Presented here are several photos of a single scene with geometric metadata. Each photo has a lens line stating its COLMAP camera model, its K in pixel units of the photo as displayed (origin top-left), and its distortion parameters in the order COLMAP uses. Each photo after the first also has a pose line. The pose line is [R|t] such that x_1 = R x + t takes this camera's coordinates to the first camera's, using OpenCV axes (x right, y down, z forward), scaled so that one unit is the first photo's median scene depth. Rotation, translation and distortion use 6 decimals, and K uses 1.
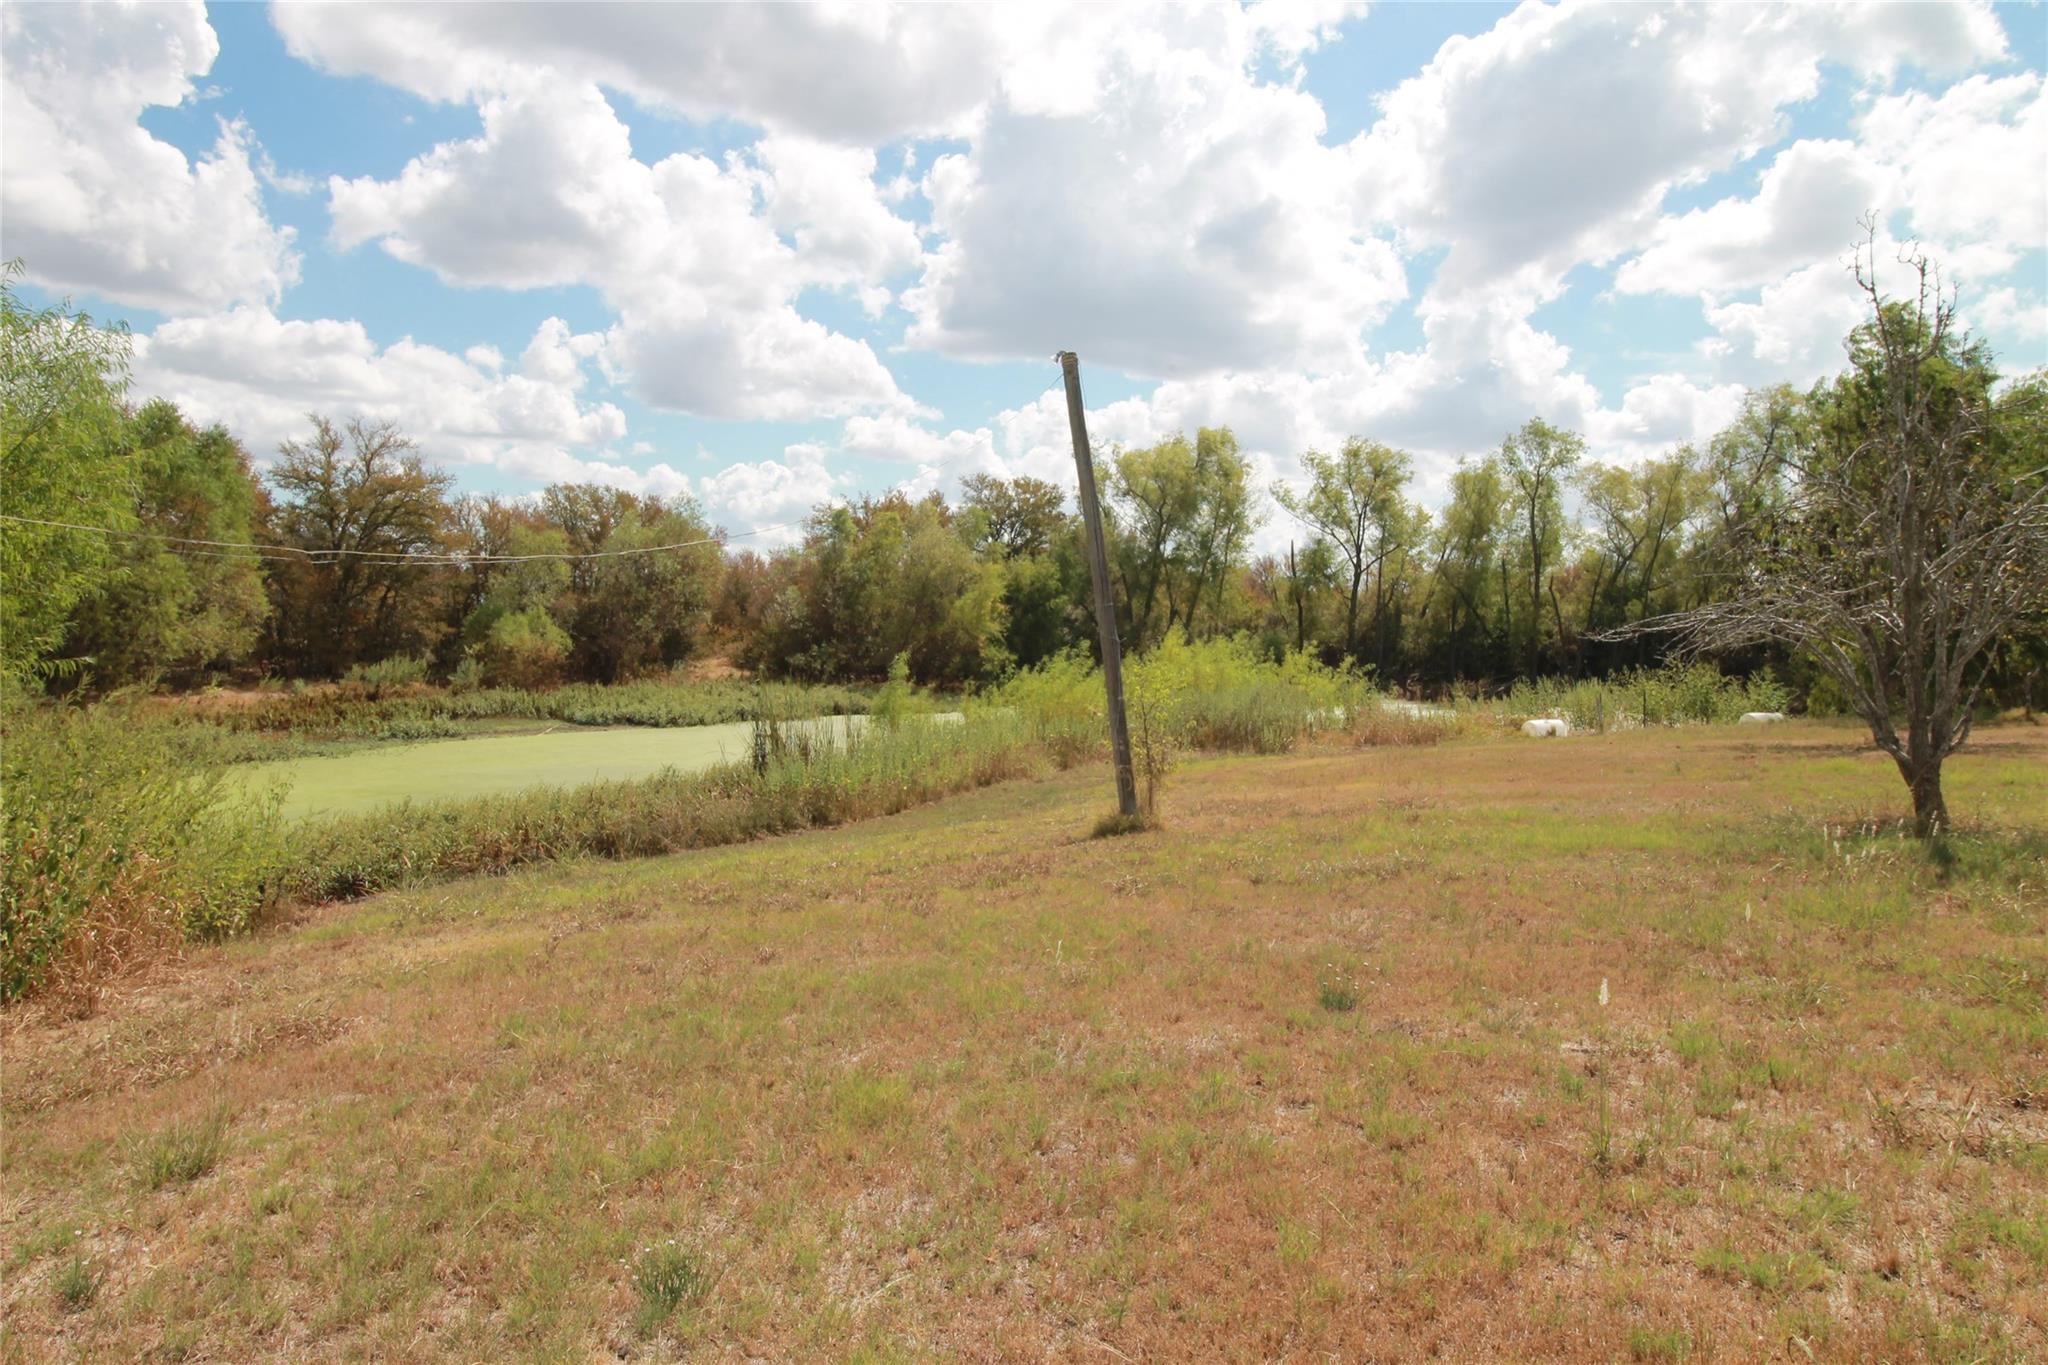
lens RADIAL K [[1410.3, 0, 1023.9], [0, 1410.3, 614.1], [0, 0, 1]] dist [0.028261, -0.005234]
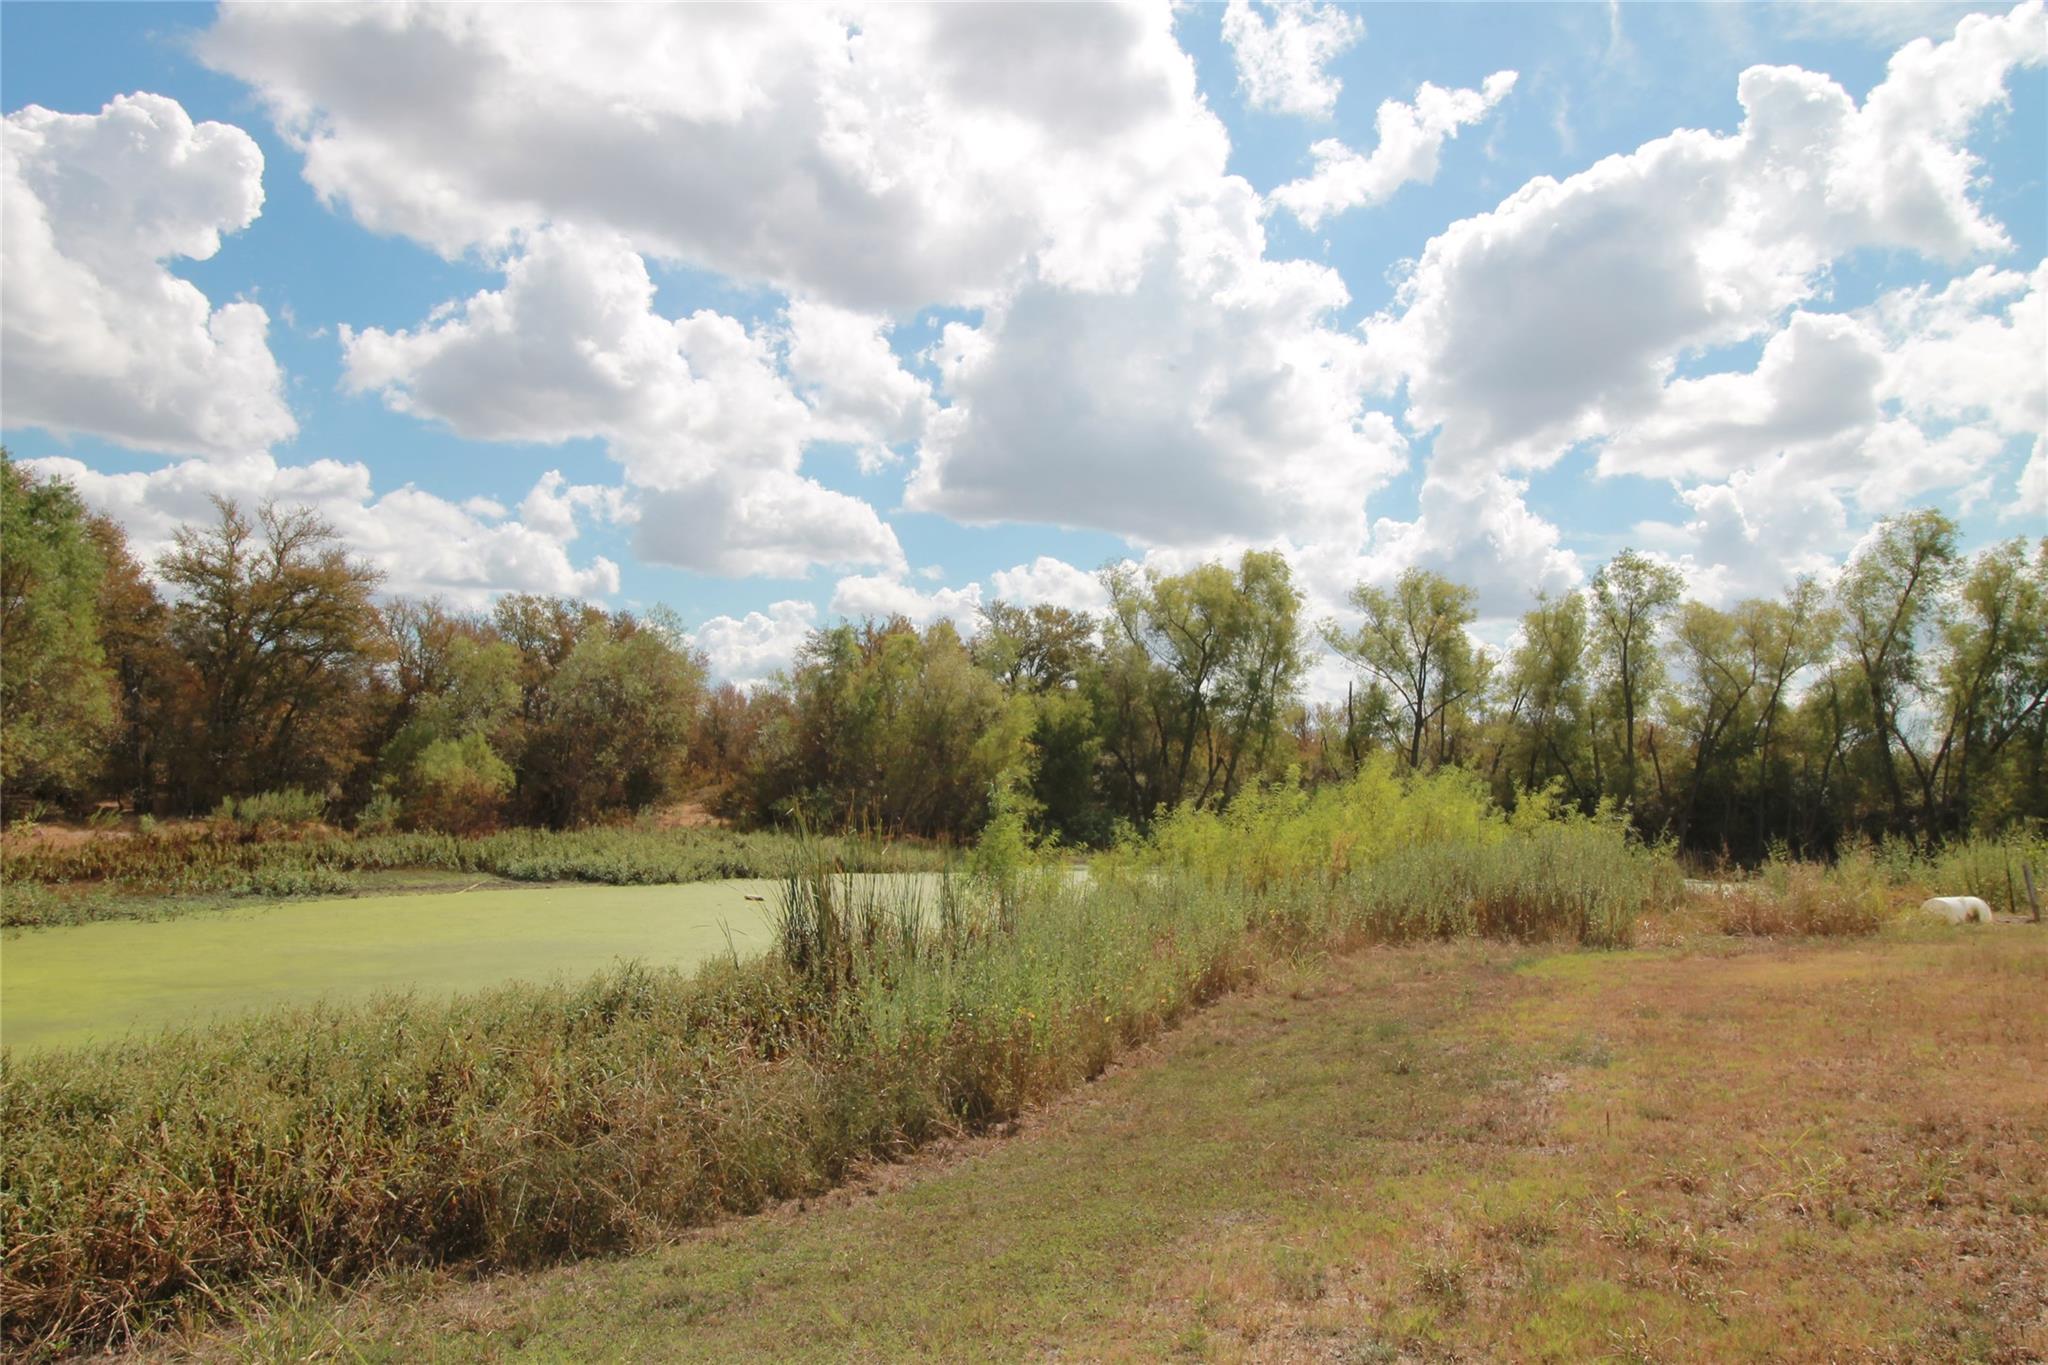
lens RADIAL K [[1410.3, 0, 1023.9], [0, 1410.3, 614.1], [0, 0, 1]] dist [0.028261, -0.005234]
pose [[0.999594, 0.021030, 0.019217, -0.038469], [-0.018719, 0.993374, -0.113391, 0.011778], [-0.021474, 0.112986, 0.993365, 0.149123]]
